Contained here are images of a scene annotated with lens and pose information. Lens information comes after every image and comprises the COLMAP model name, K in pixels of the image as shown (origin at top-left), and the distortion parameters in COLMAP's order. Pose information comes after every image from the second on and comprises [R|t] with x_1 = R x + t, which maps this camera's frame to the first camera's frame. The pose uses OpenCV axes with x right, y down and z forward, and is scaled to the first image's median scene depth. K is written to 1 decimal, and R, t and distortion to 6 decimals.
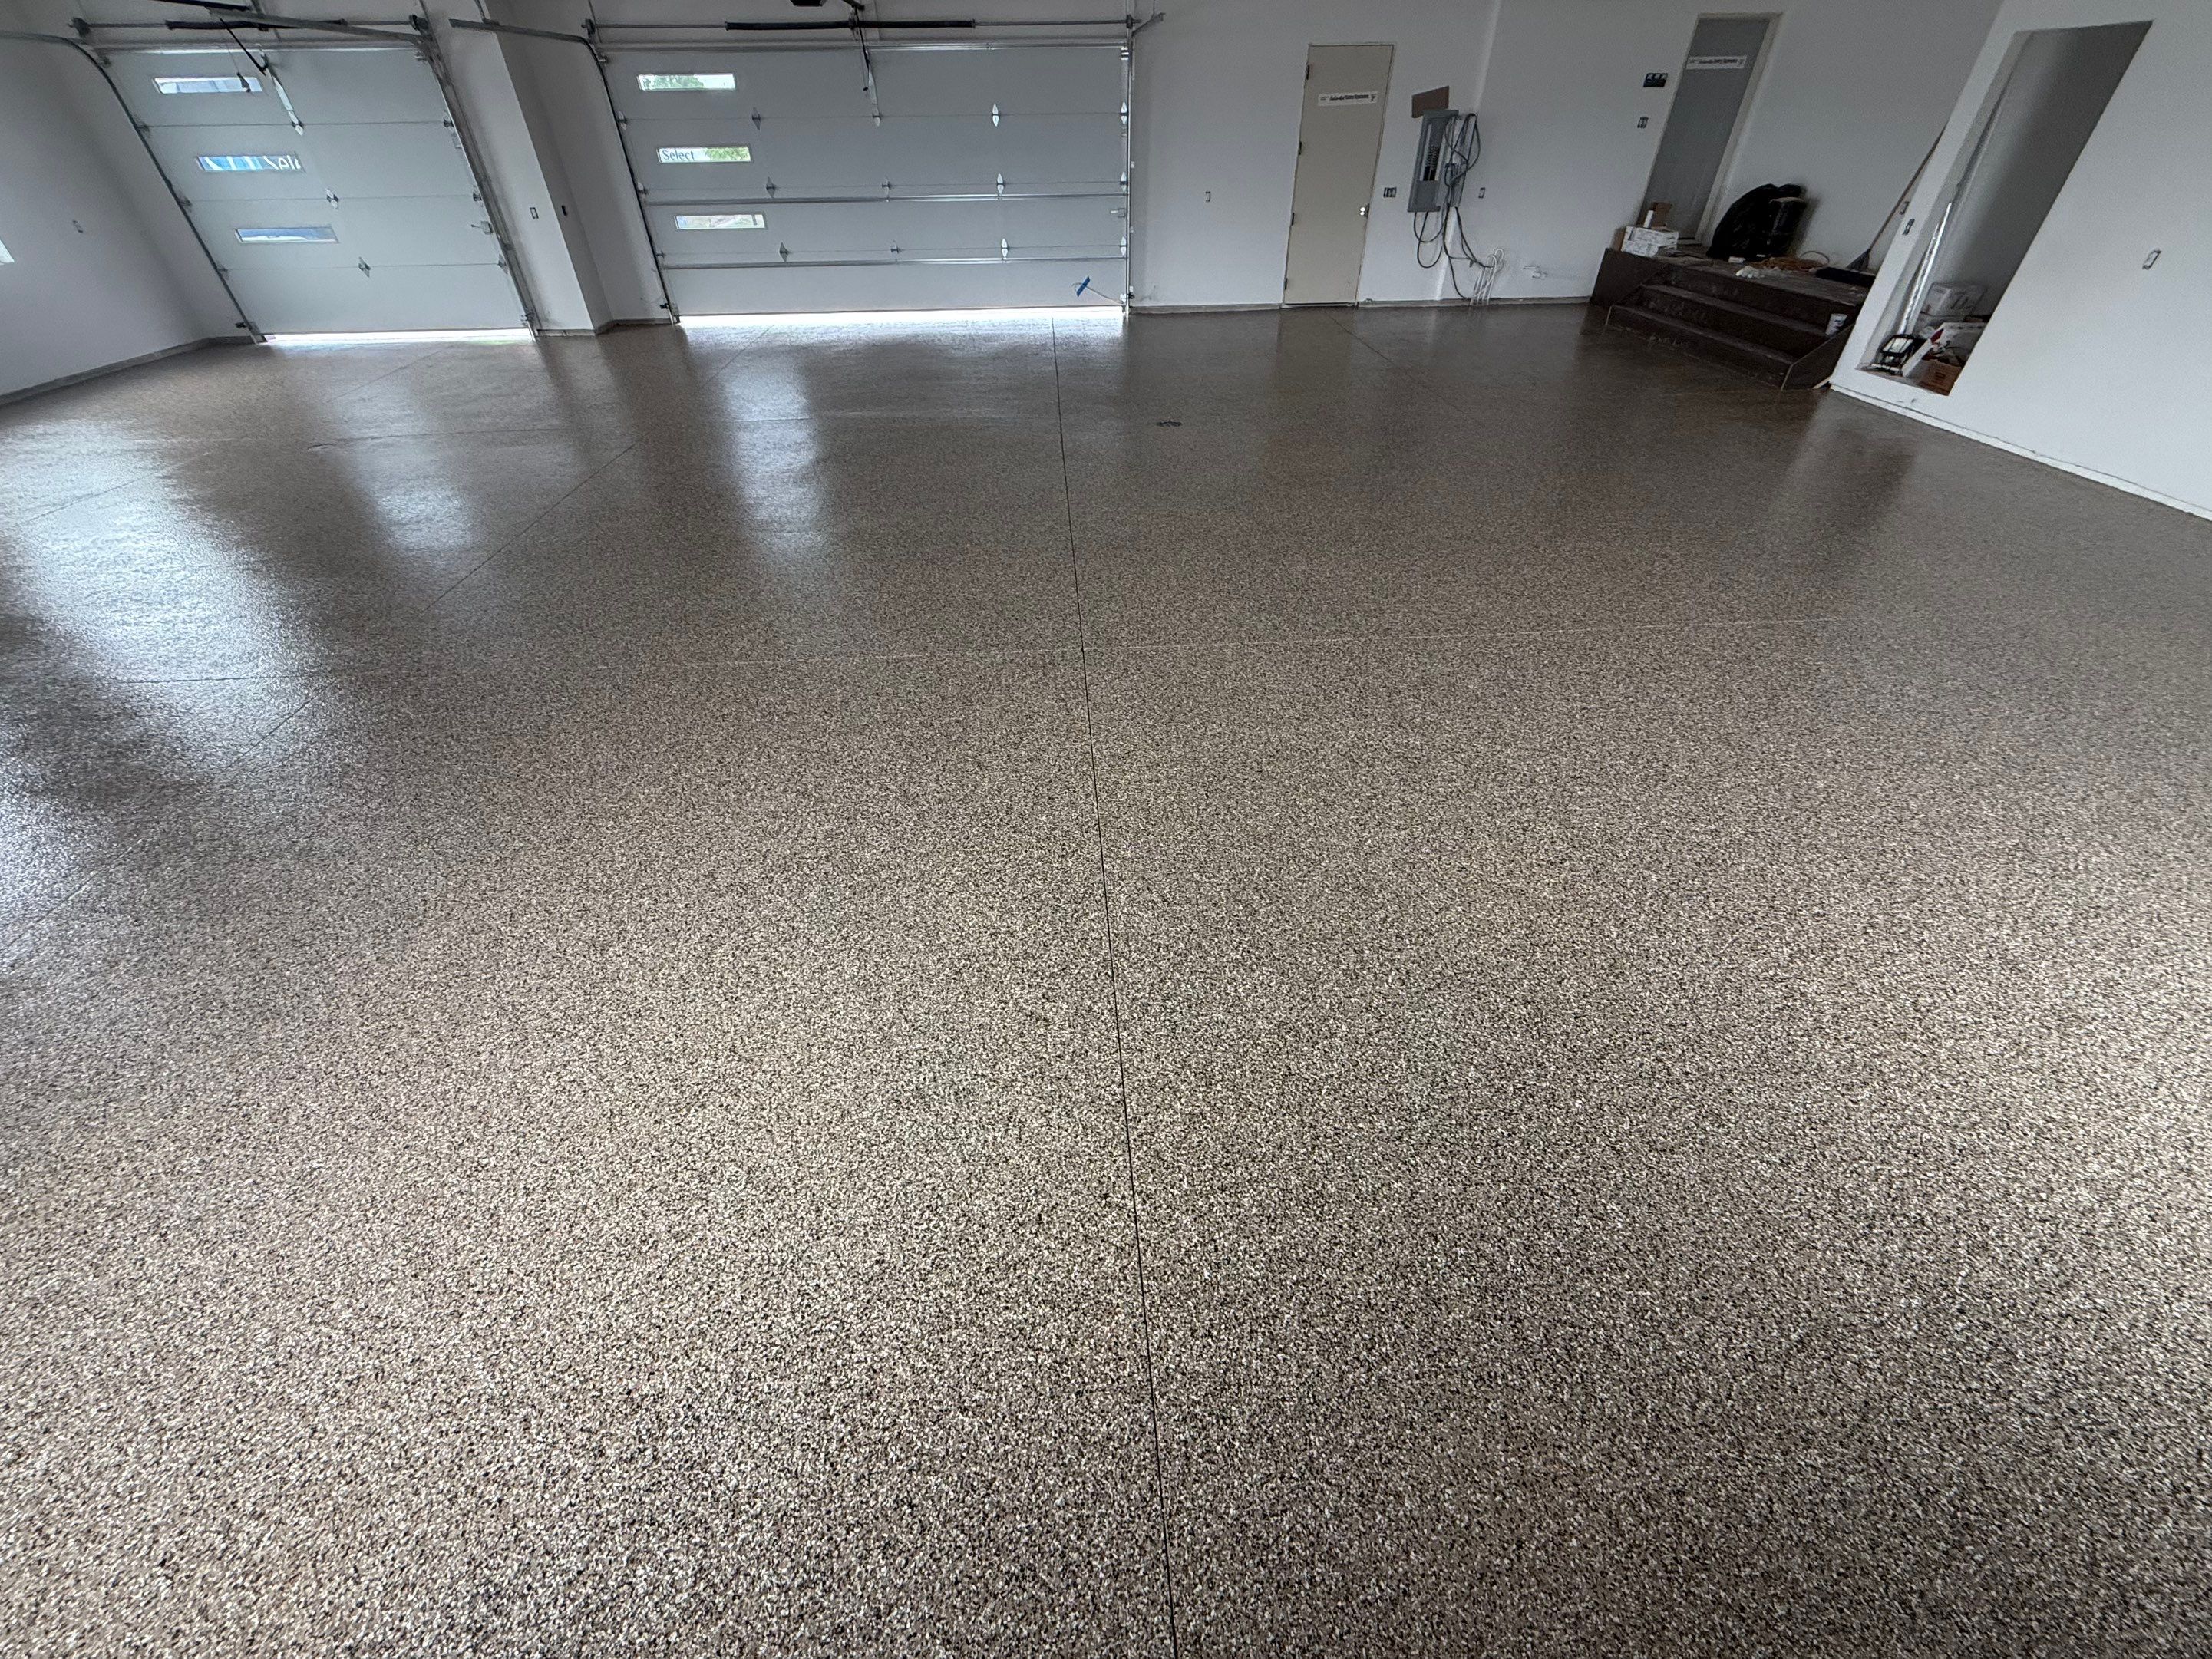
lens RADIAL K [[879.3, 0, 1102.9], [0, 879.3, 833.0], [0, 0, 1]] dist [0.000145, 0.000010]
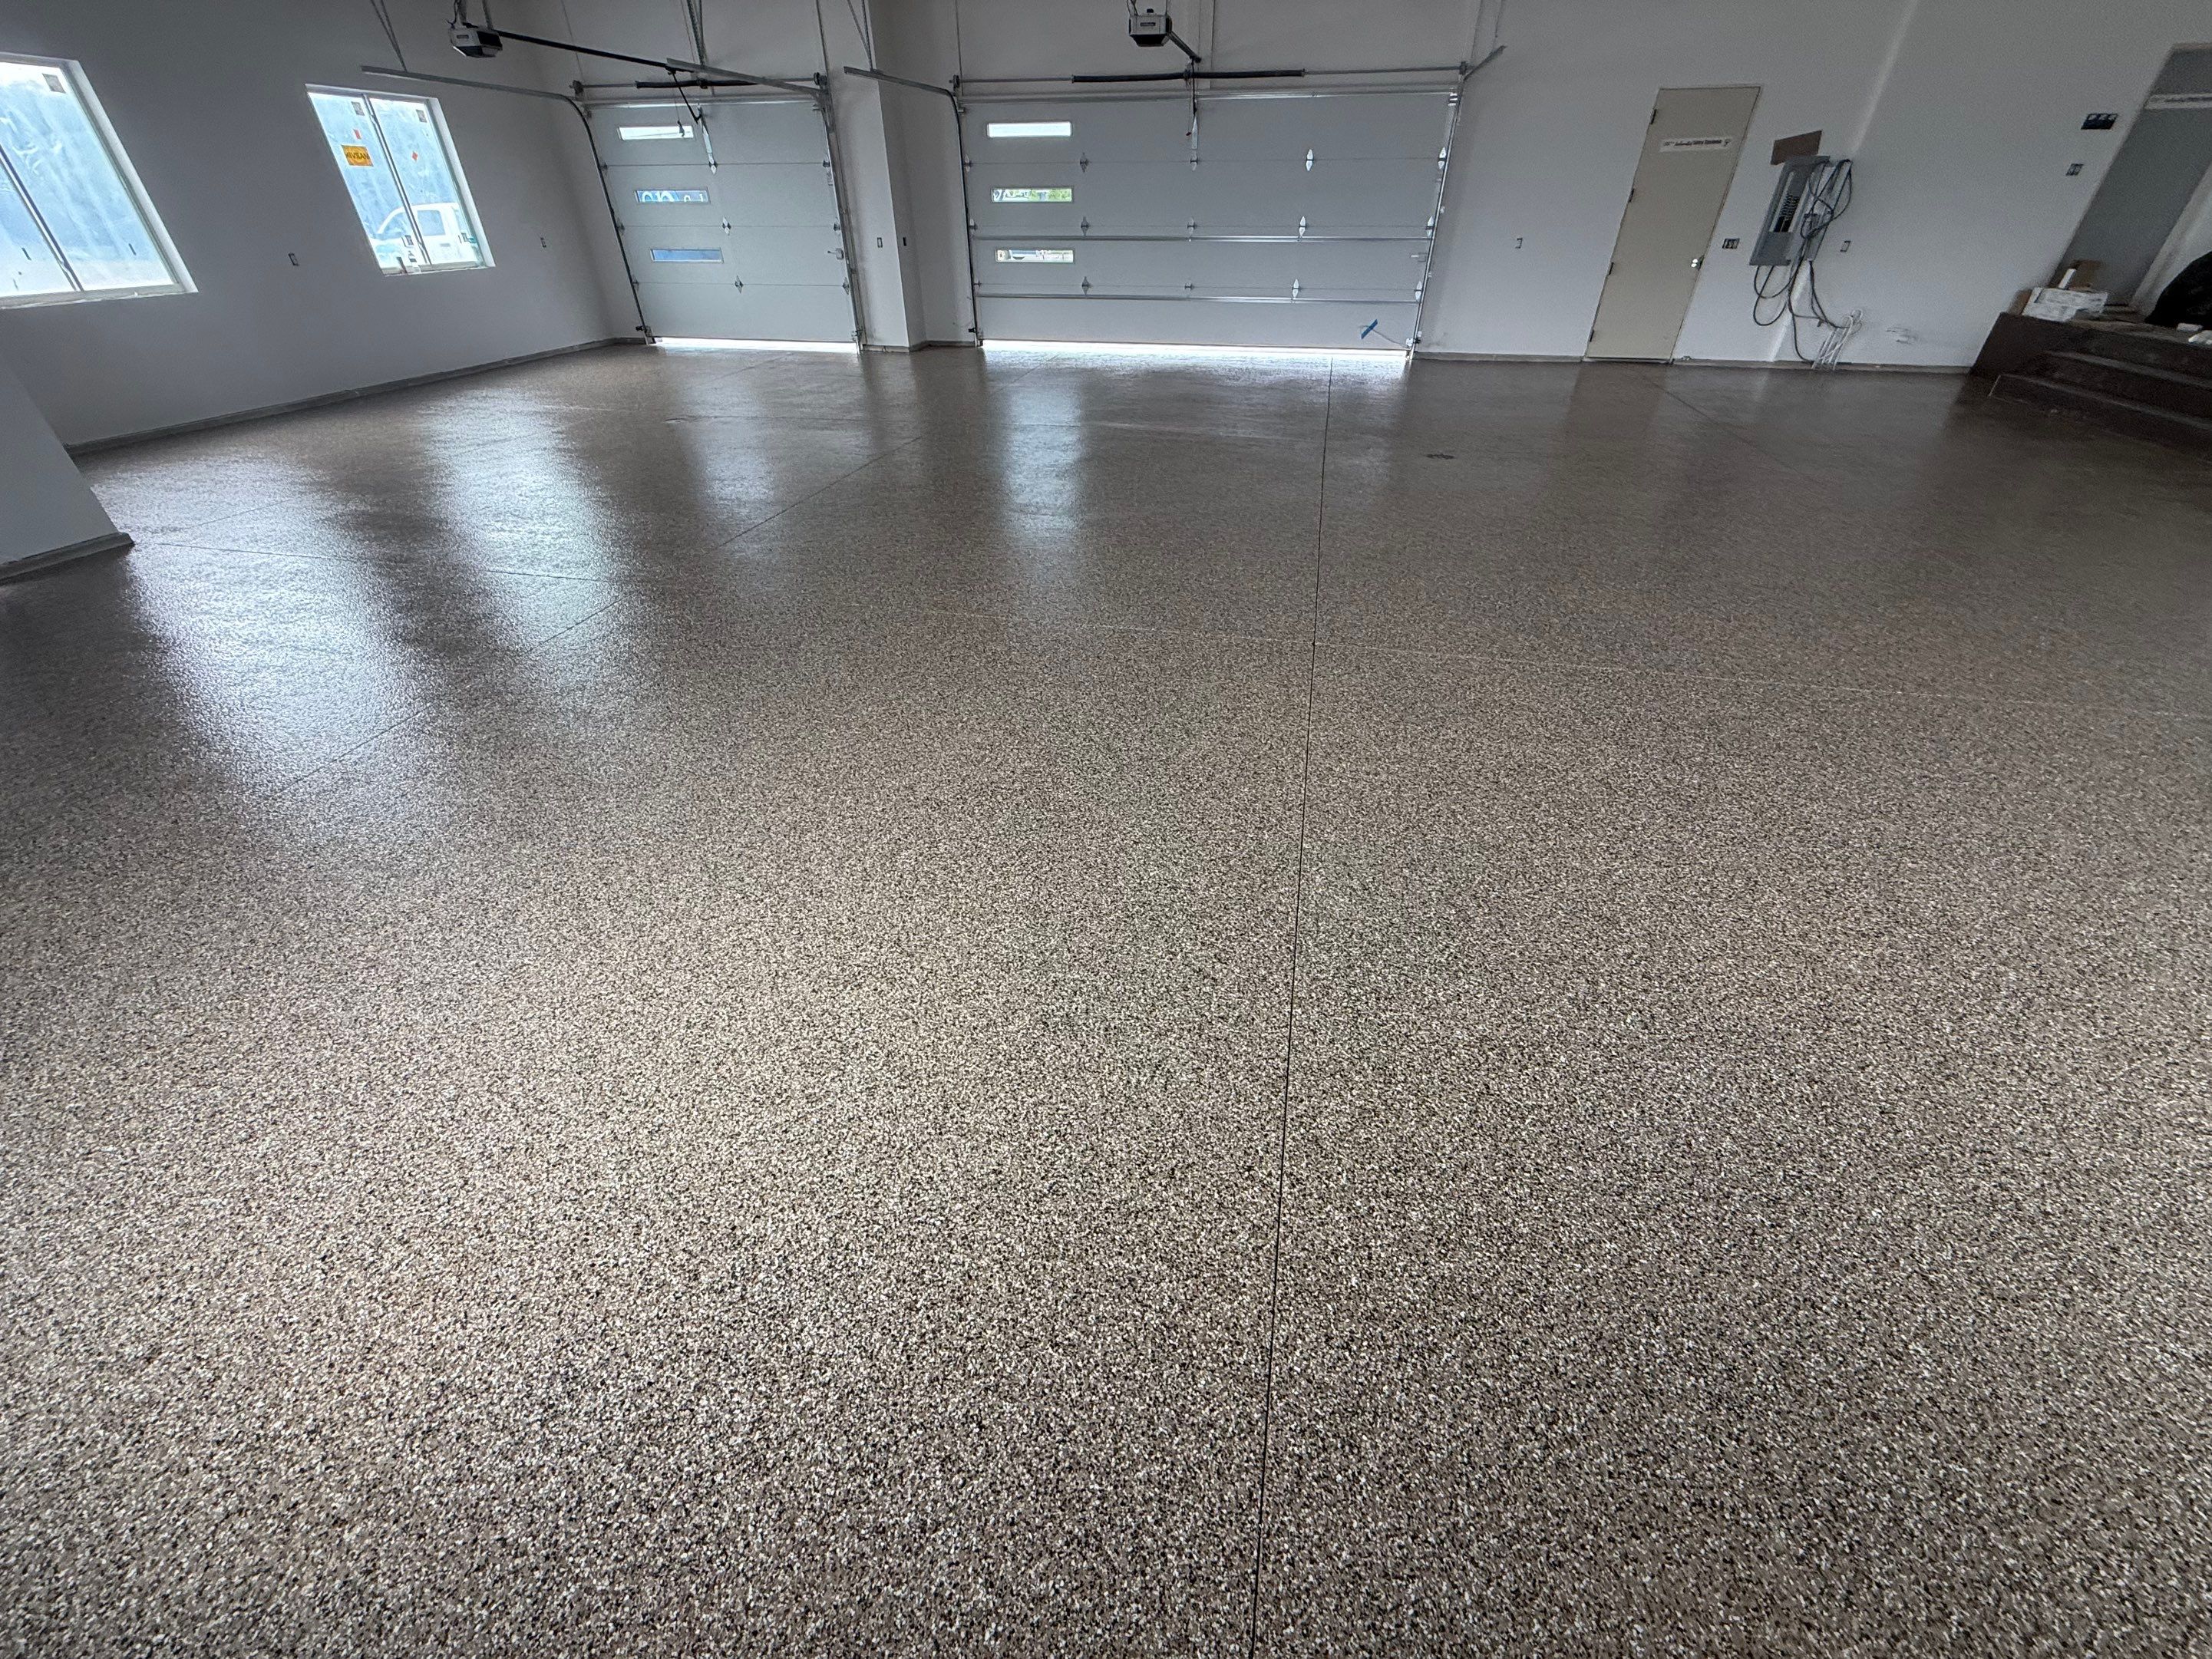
lens RADIAL K [[879.3, 0, 1102.1], [0, 879.3, 834.7], [0, 0, 1]] dist [0.000145, 0.000010]
pose [[0.961461, 0.167064, -0.218362, -0.001731], [-0.179302, 0.983085, -0.037338, 0.093482], [0.208431, 0.075051, 0.975153, 0.054039]]
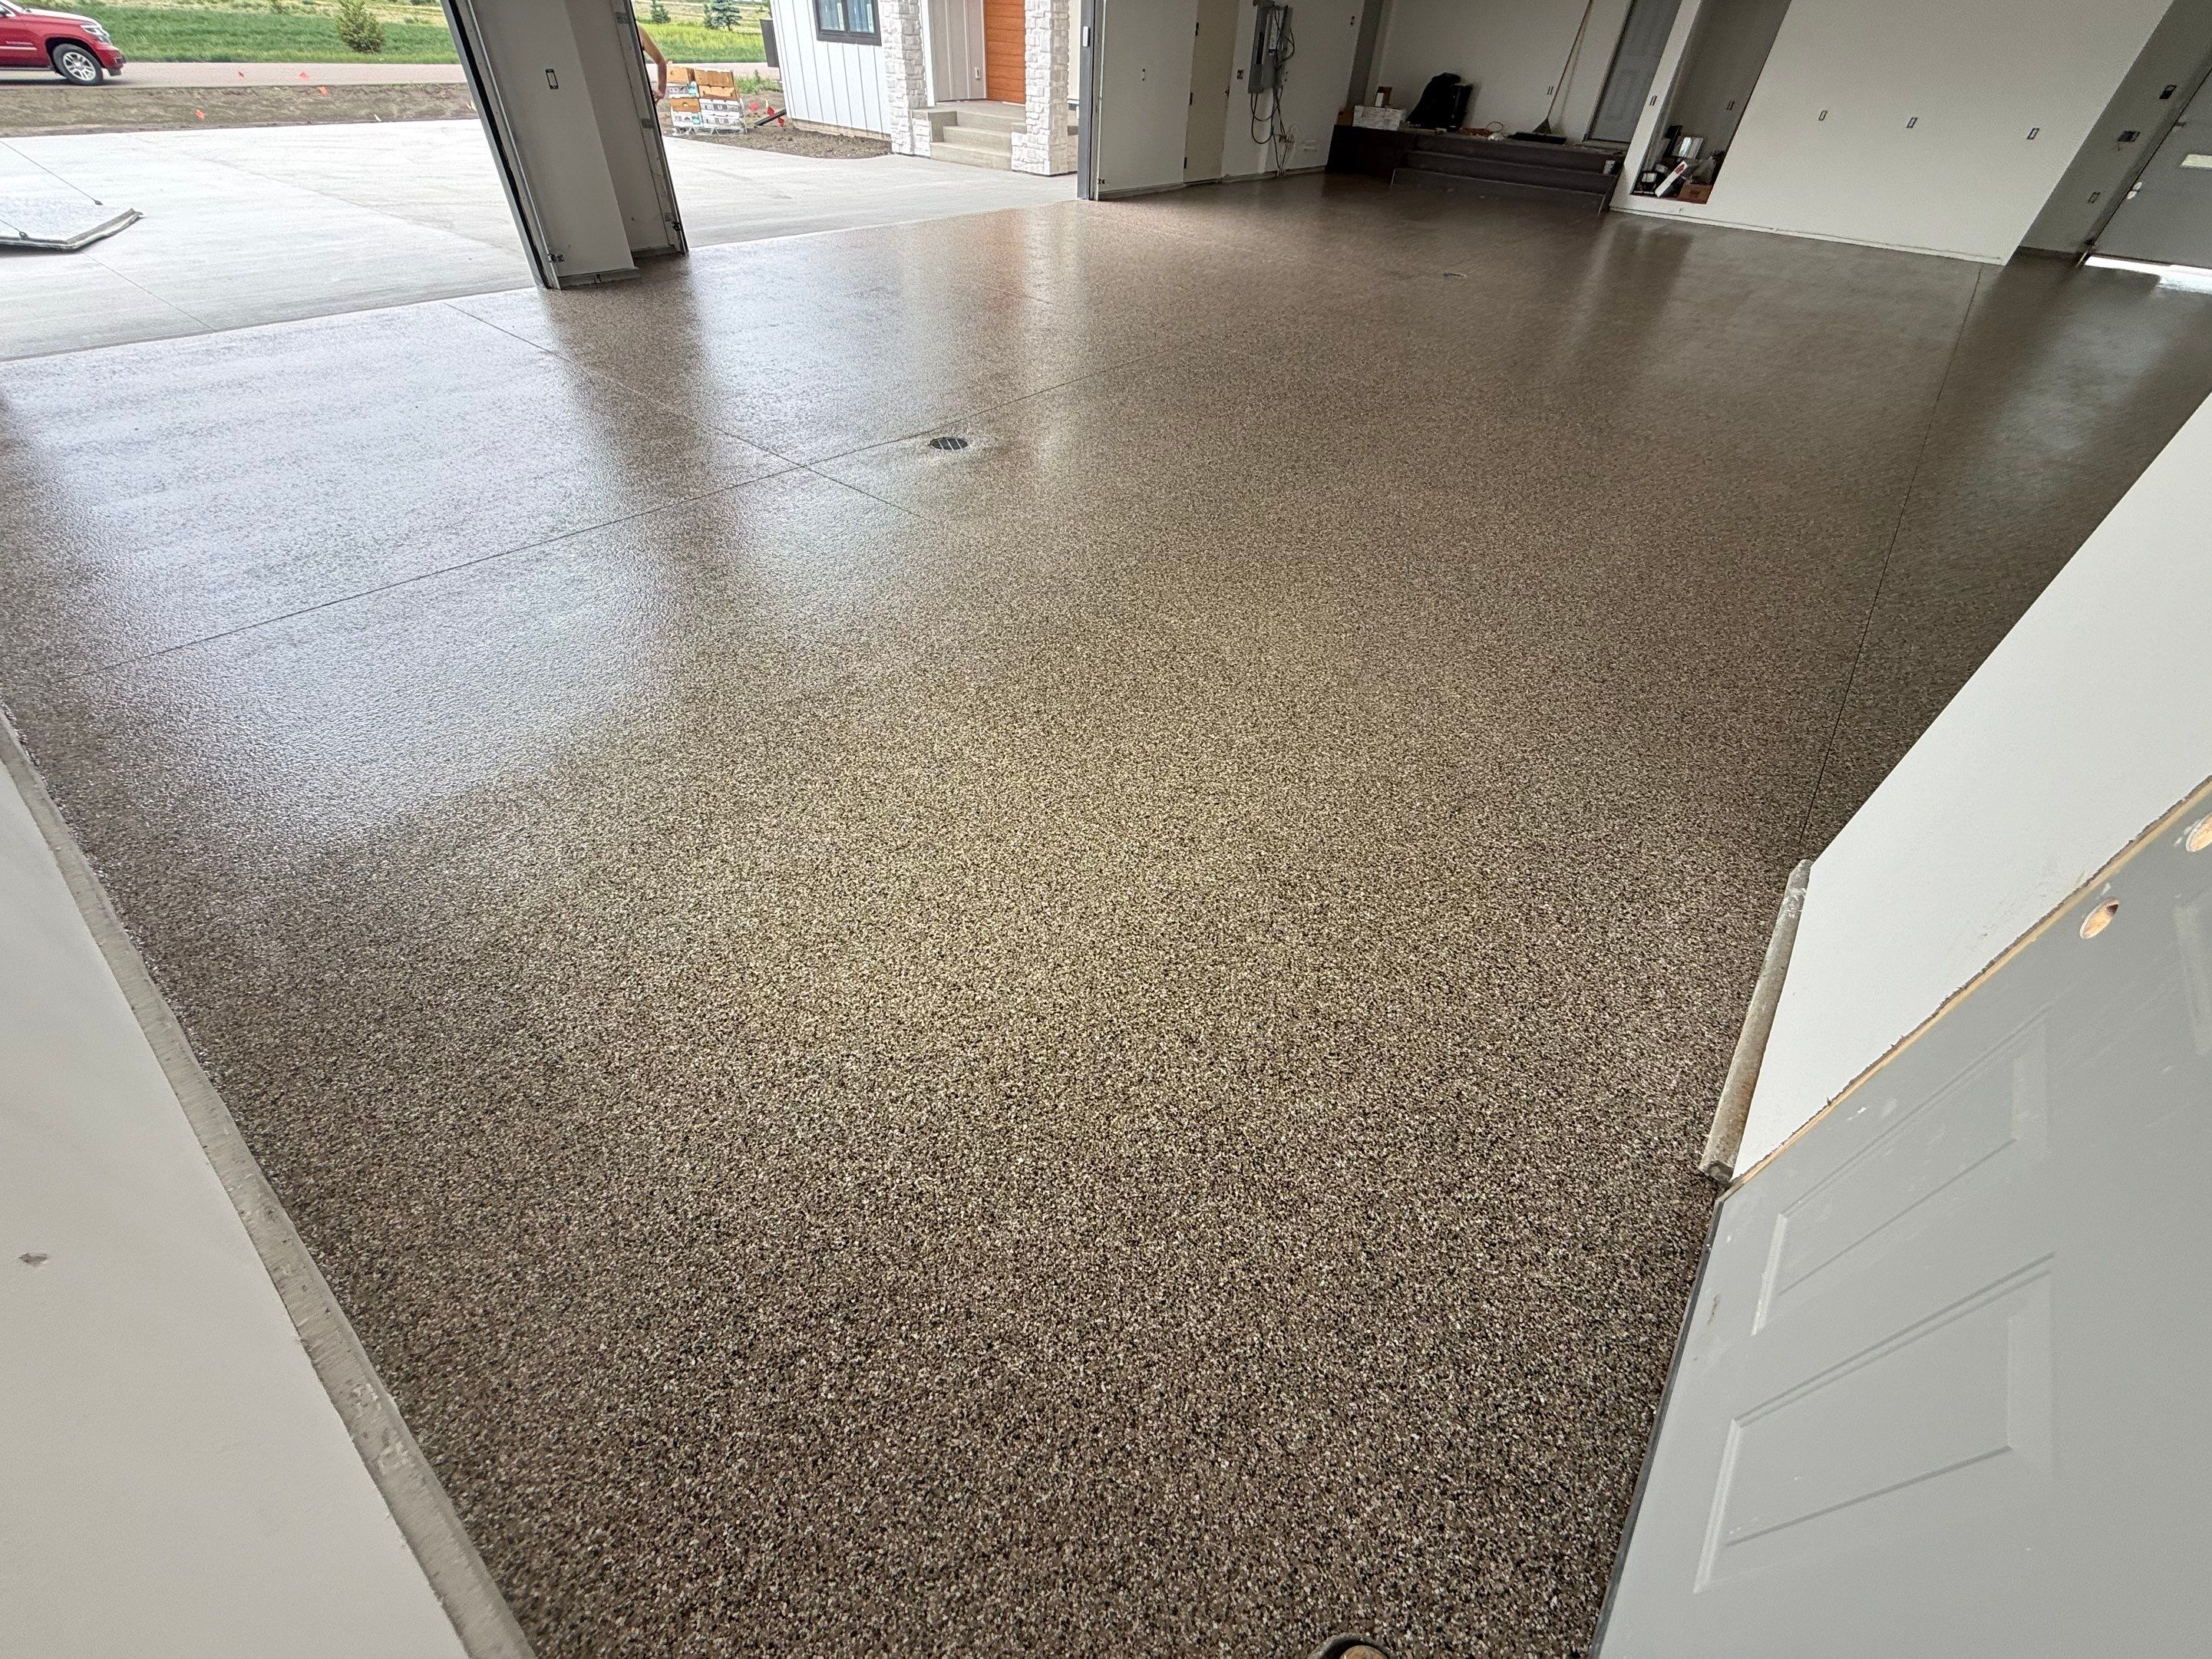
lens RADIAL K [[879.3, 0, 1103.3], [0, 879.3, 825.8], [0, 0, 1]] dist [0.000145, 0.000010]
pose [[0.676742, -0.467408, 0.568815, -2.918453], [0.427668, 0.878471, 0.213046, -0.637809], [-0.599267, 0.099086, 0.794393, 0.986514]]
